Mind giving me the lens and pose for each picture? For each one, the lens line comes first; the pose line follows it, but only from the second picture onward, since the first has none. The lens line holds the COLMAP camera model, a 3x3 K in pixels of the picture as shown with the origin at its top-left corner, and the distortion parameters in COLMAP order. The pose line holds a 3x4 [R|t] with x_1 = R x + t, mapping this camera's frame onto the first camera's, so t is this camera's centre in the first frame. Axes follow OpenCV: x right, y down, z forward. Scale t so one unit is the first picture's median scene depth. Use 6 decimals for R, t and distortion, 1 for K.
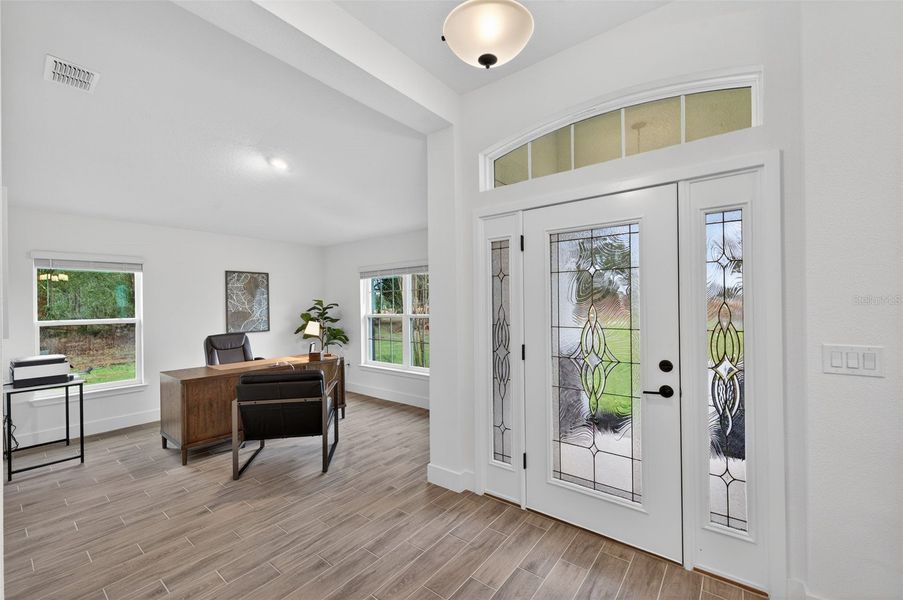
lens RADIAL K [[364.8, 0, 450.0], [0, 364.8, 307.4], [0, 0, 1]] dist [-0.005924, 0.000009]
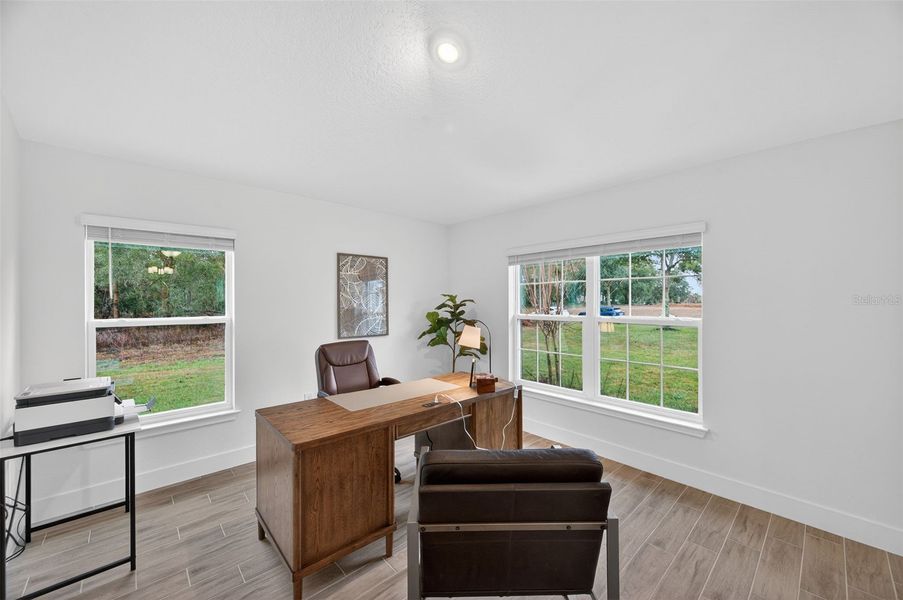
lens RADIAL K [[353.3, 0, 453.1], [0, 353.3, 307.0], [0, 0, 1]] dist [-0.000358, -0.002237]
pose [[0.986428, 0.013773, -0.163618, -0.302602], [-0.012968, 0.999898, 0.005989, 0.001201], [0.163684, -0.003785, 0.986506, 0.377213]]
